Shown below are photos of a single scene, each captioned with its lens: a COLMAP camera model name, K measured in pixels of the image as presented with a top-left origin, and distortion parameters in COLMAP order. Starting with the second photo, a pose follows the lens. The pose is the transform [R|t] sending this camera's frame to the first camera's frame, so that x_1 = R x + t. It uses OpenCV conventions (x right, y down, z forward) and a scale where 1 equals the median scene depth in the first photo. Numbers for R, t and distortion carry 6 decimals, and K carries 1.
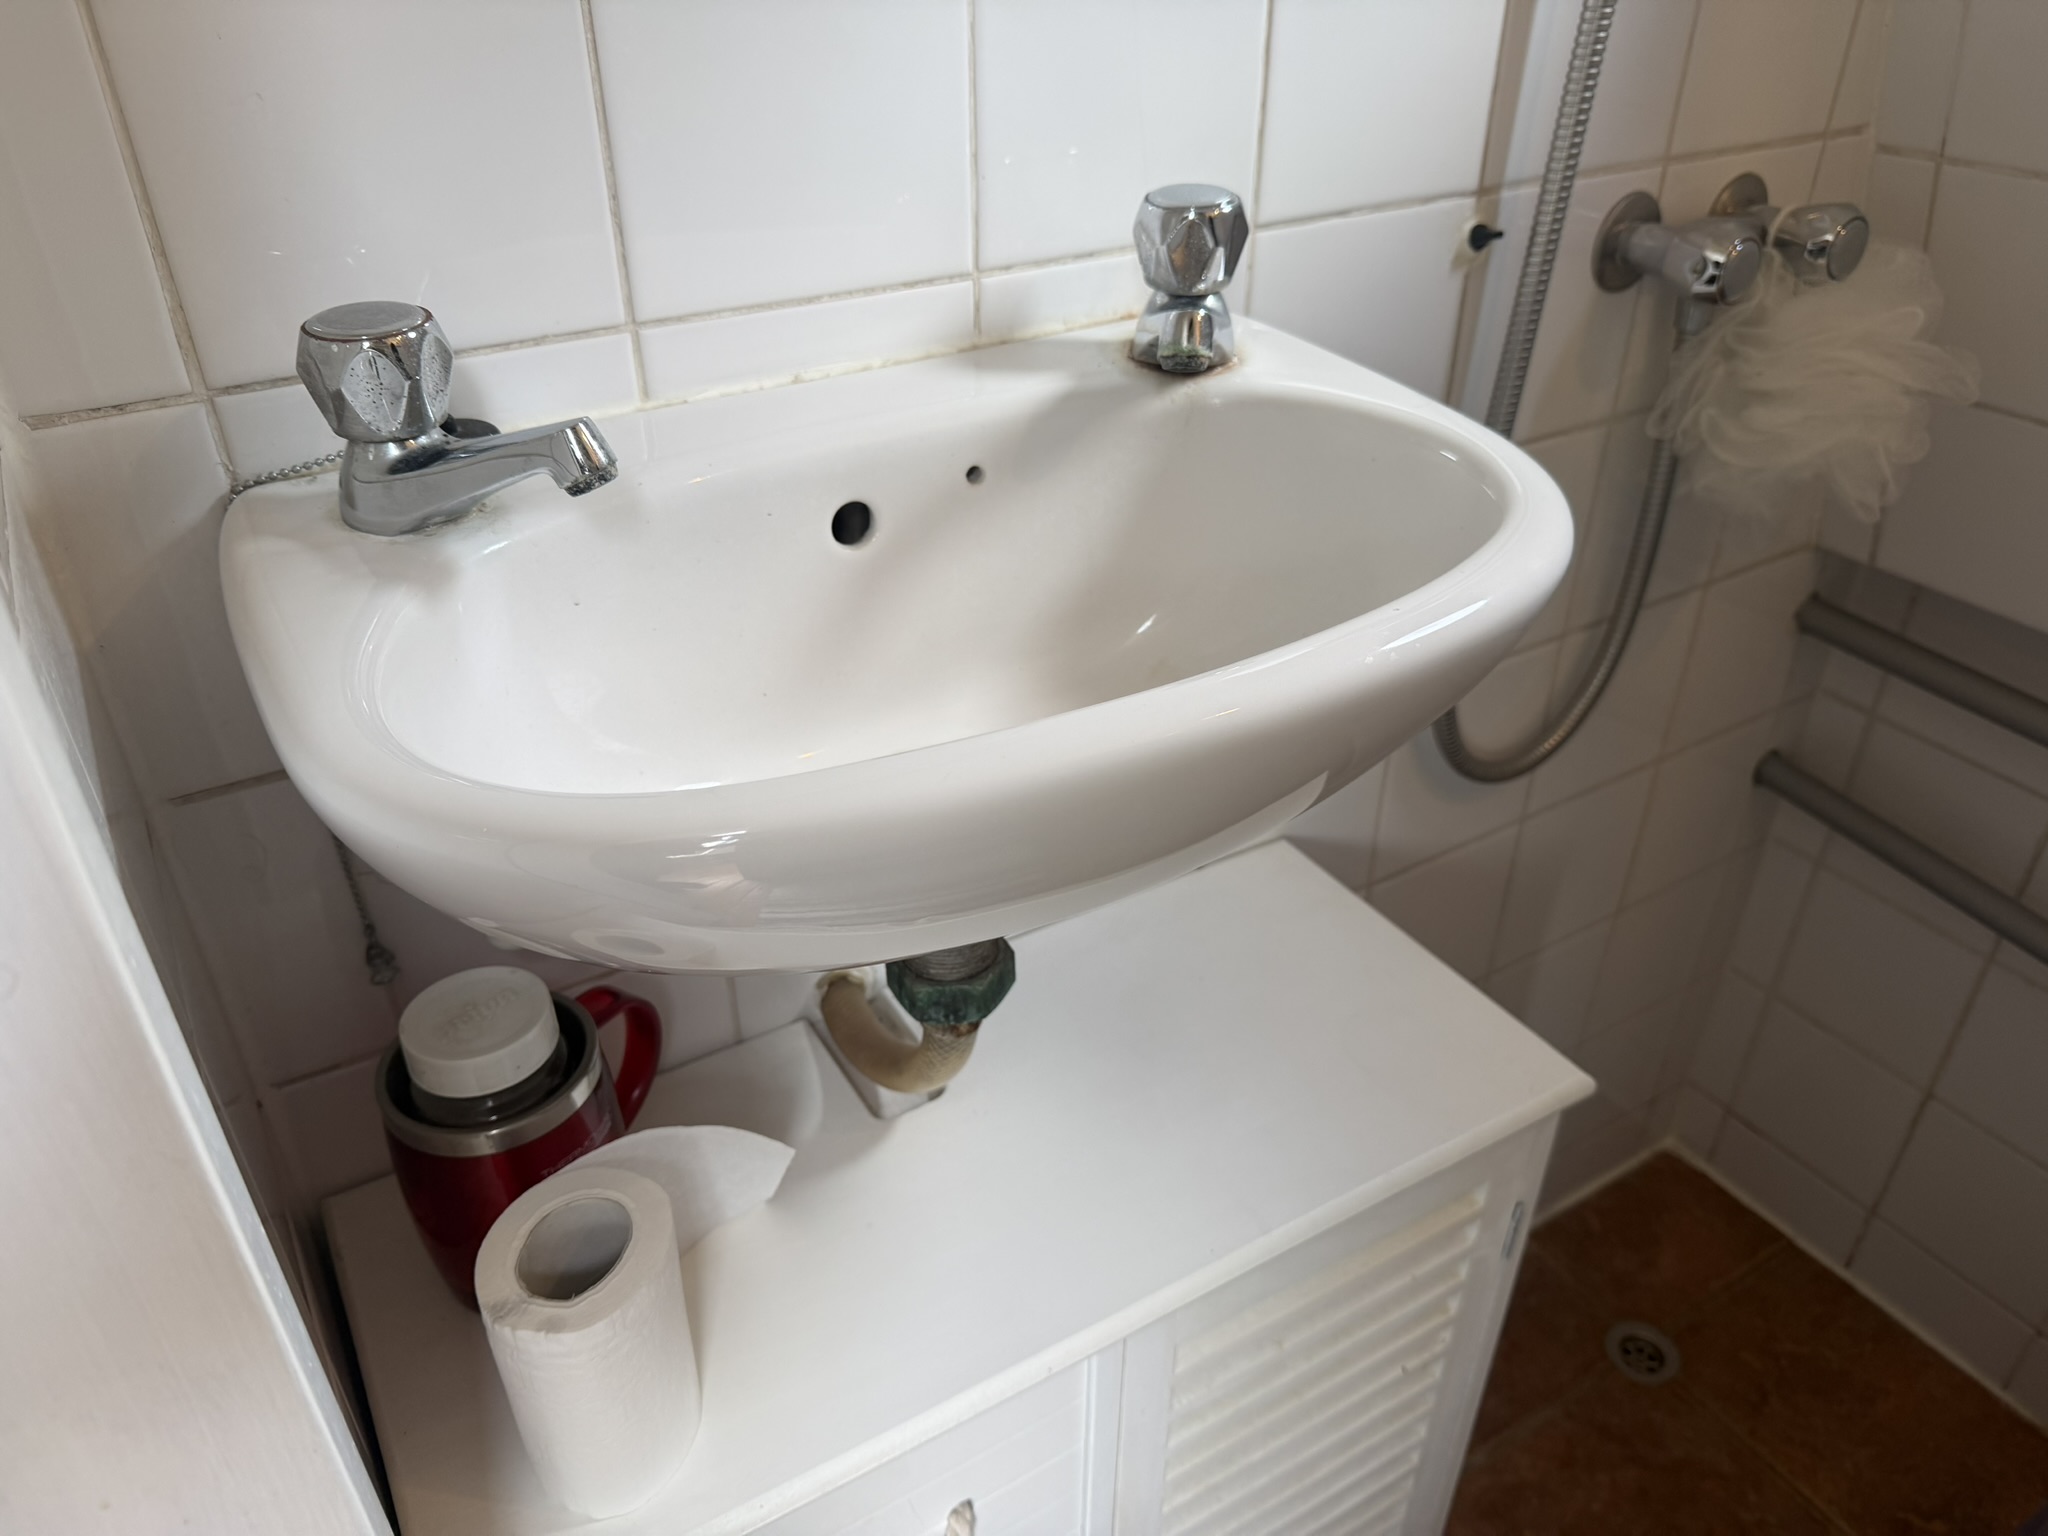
lens RADIAL K [[1455.1, 0, 1025.1], [0, 1455.1, 763.8], [0, 0, 1]] dist [0.028926, -0.038388]
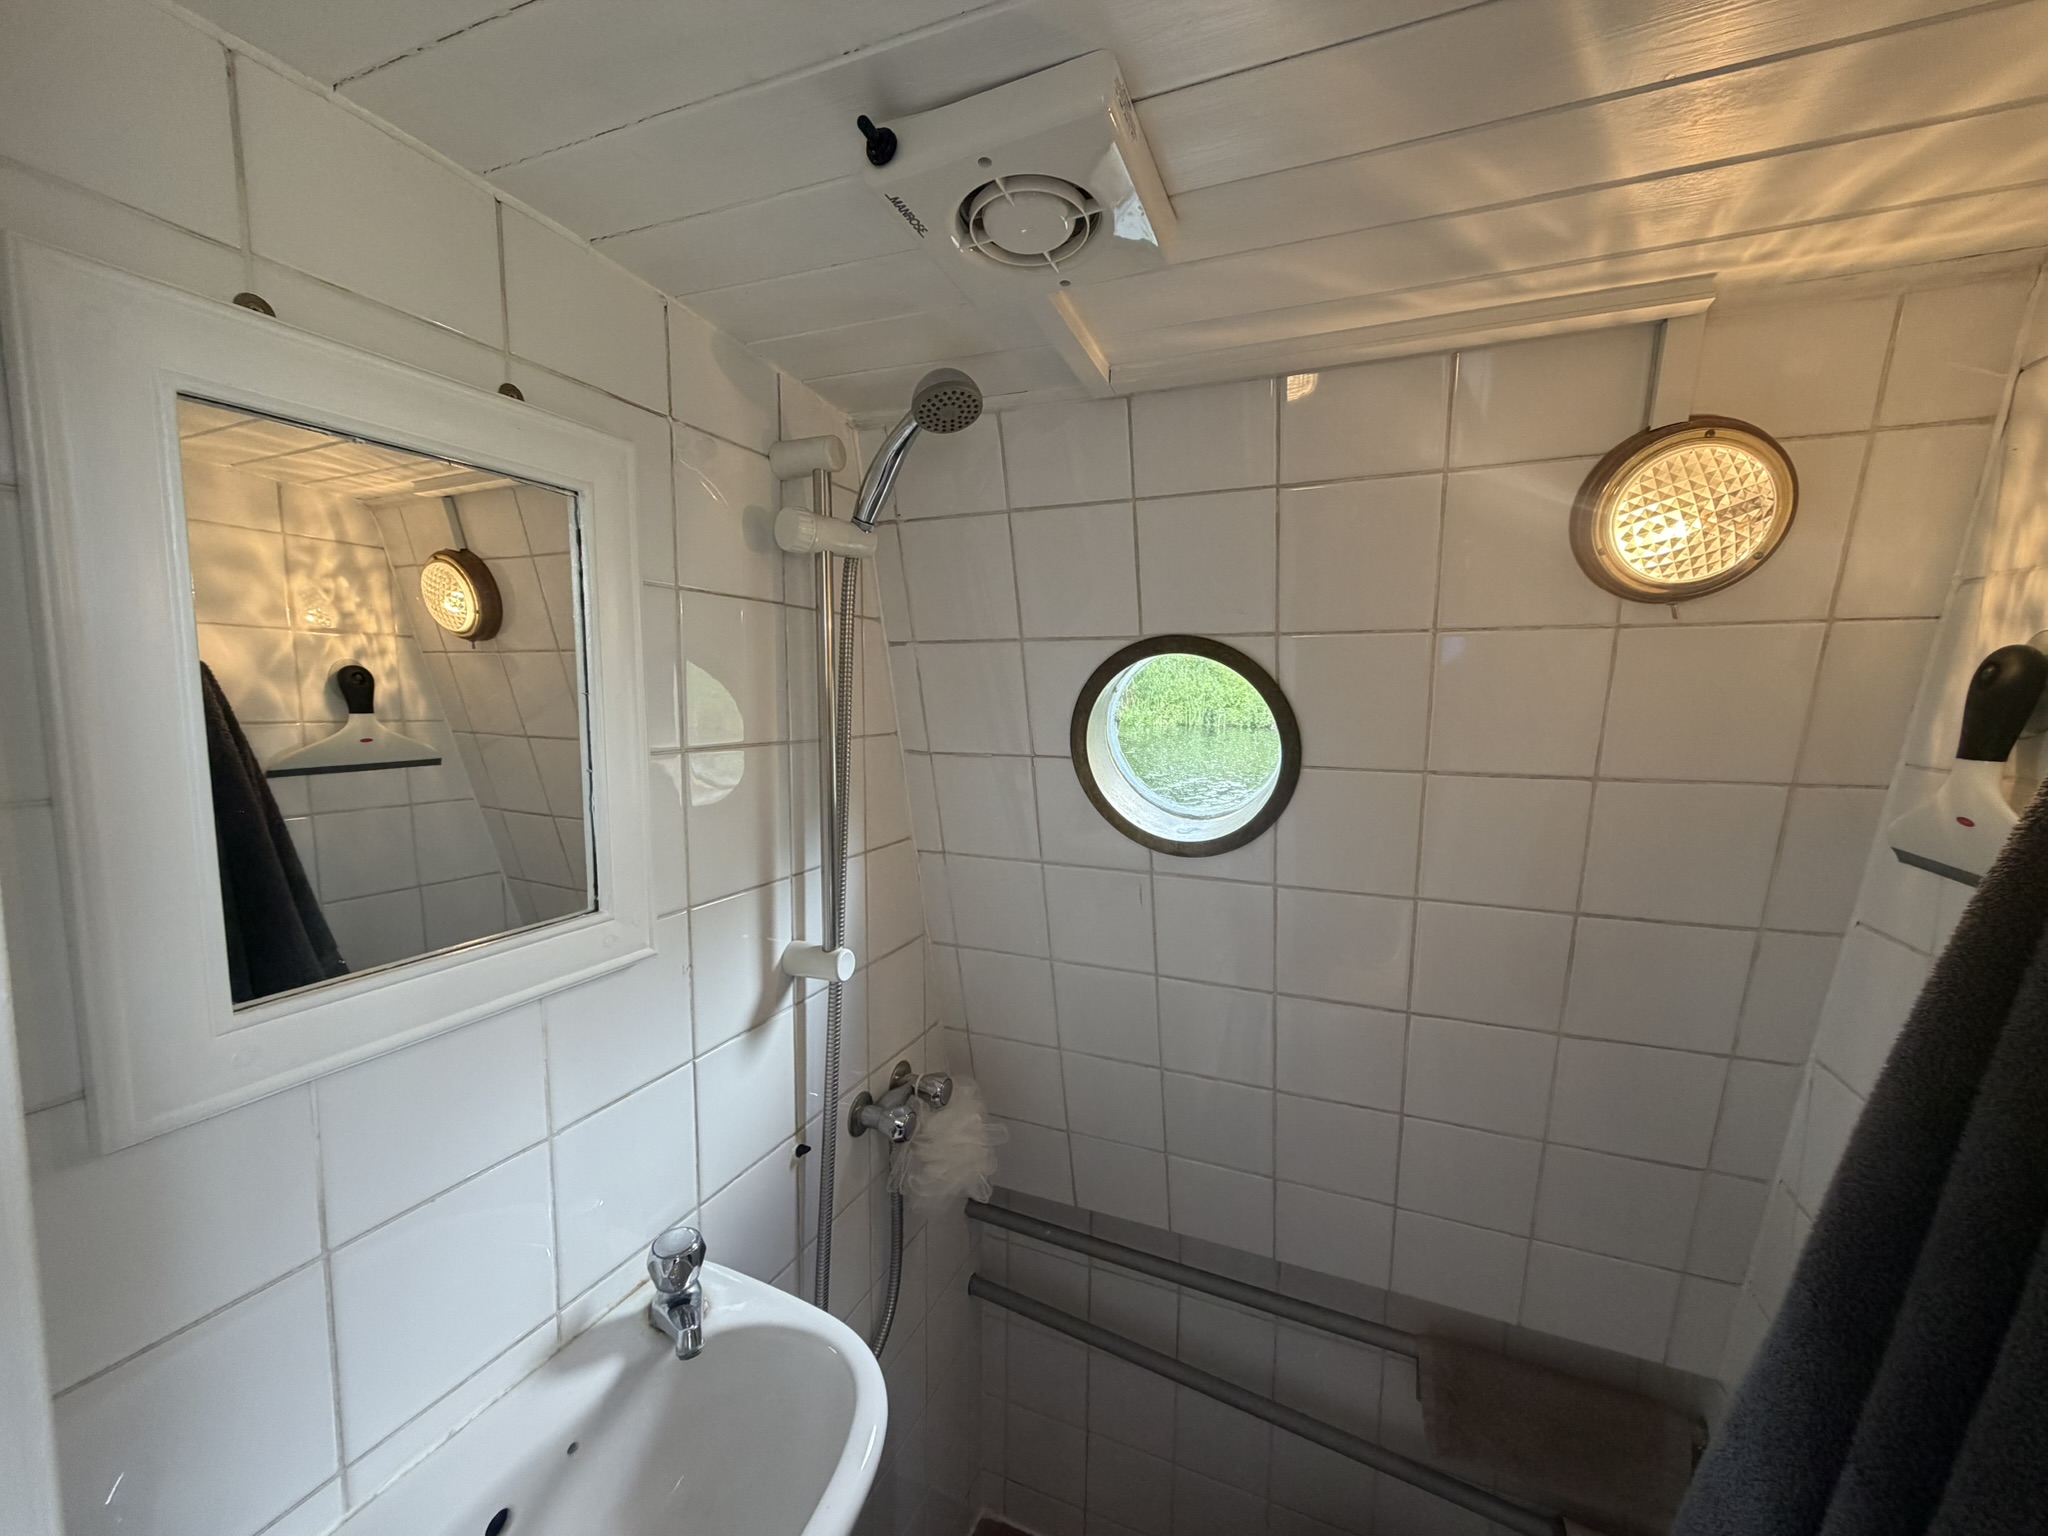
lens RADIAL K [[814.3, 0, 1037.1], [0, 814.3, 773.8], [0, 0, 1]] dist [-0.000019, 0.000480]
pose [[0.812339, -0.042426, 0.581641, -0.087769], [0.297828, 0.887666, -0.351208, -0.305616], [-0.501403, 0.458529, 0.733721, -0.332373]]
